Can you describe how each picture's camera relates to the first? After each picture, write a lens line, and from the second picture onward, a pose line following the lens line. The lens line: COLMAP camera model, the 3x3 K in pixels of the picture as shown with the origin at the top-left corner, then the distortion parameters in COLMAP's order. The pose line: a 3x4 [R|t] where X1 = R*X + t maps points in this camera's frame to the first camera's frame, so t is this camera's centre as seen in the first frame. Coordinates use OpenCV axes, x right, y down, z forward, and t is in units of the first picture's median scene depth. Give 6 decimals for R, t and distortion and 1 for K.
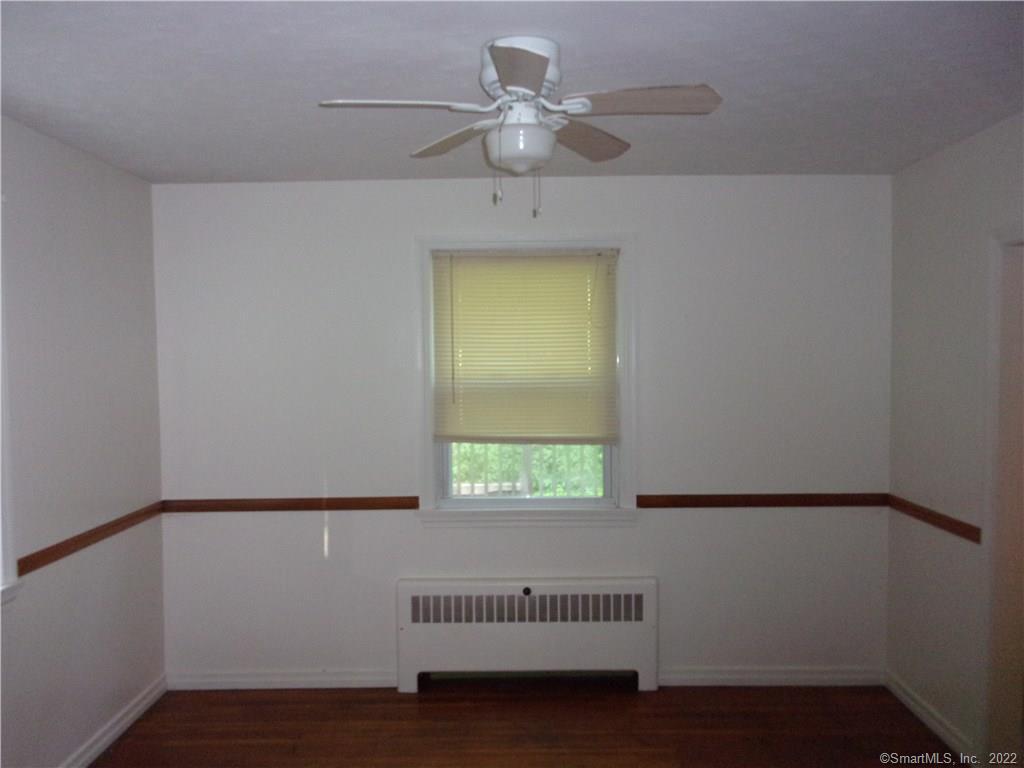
lens RADIAL K [[851.0, 0, 513.9], [0, 851.0, 390.3], [0, 0, 1]] dist [0.010907, -0.032292]
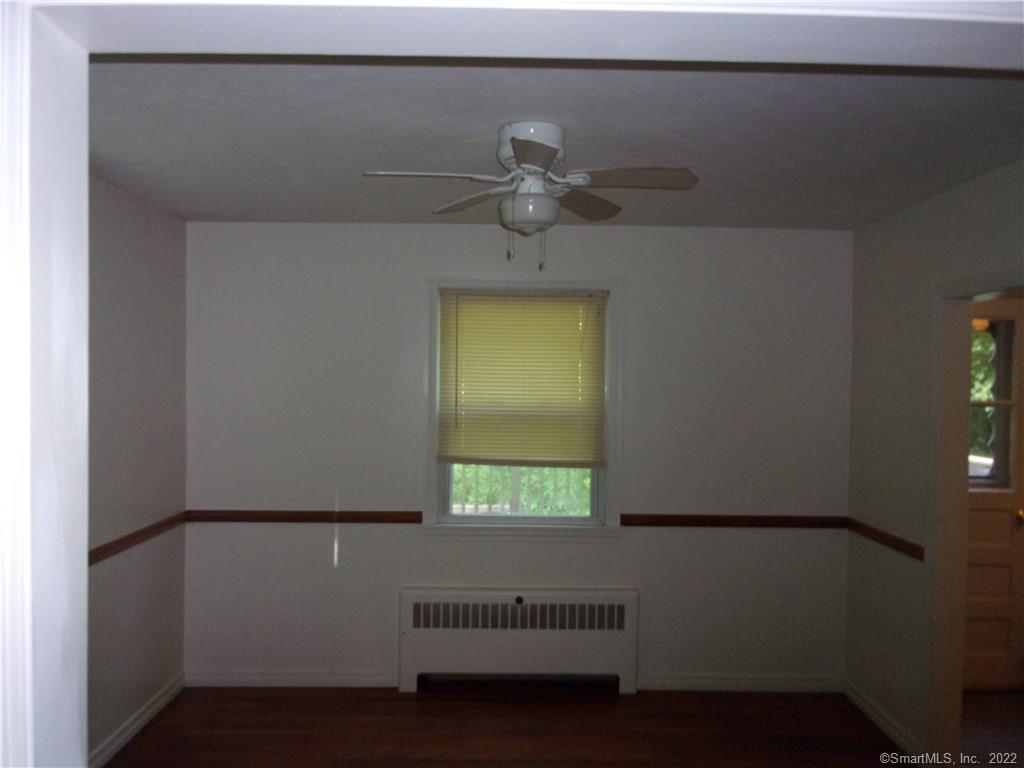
lens RADIAL K [[851.0, 0, 514.9], [0, 851.0, 394.1], [0, 0, 1]] dist [0.010907, -0.032292]
pose [[0.999549, 0.021459, 0.021002, -0.019060], [-0.020940, 0.999478, -0.024603, -0.002174], [-0.021519, 0.024152, 0.999477, -0.102028]]
